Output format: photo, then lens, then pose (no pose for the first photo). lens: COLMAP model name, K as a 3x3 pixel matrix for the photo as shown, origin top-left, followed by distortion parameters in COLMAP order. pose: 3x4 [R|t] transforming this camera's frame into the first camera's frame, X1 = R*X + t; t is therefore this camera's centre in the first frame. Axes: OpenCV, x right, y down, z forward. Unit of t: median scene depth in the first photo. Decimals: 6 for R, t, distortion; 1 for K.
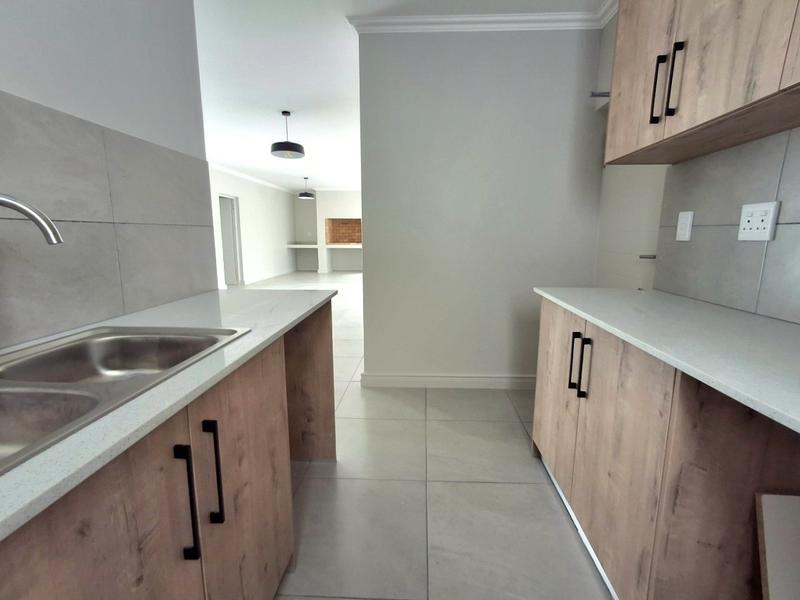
lens RADIAL K [[368.0, 0, 400.0], [0, 368.0, 300.0], [0, 0, 1]] dist [0.000947, 0.000636]
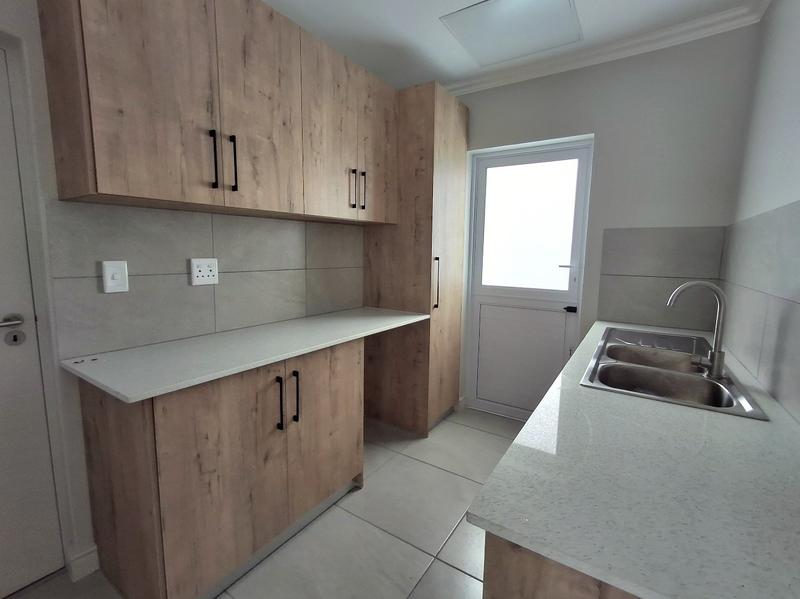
lens RADIAL K [[368.0, 0, 400.0], [0, 368.0, 299.5], [0, 0, 1]] dist [0.000947, 0.000636]
pose [[-0.864982, -0.082889, 0.494910, -0.431018], [0.067454, 0.958106, 0.278359, -0.501995], [-0.497249, 0.274159, -0.823153, 2.022341]]
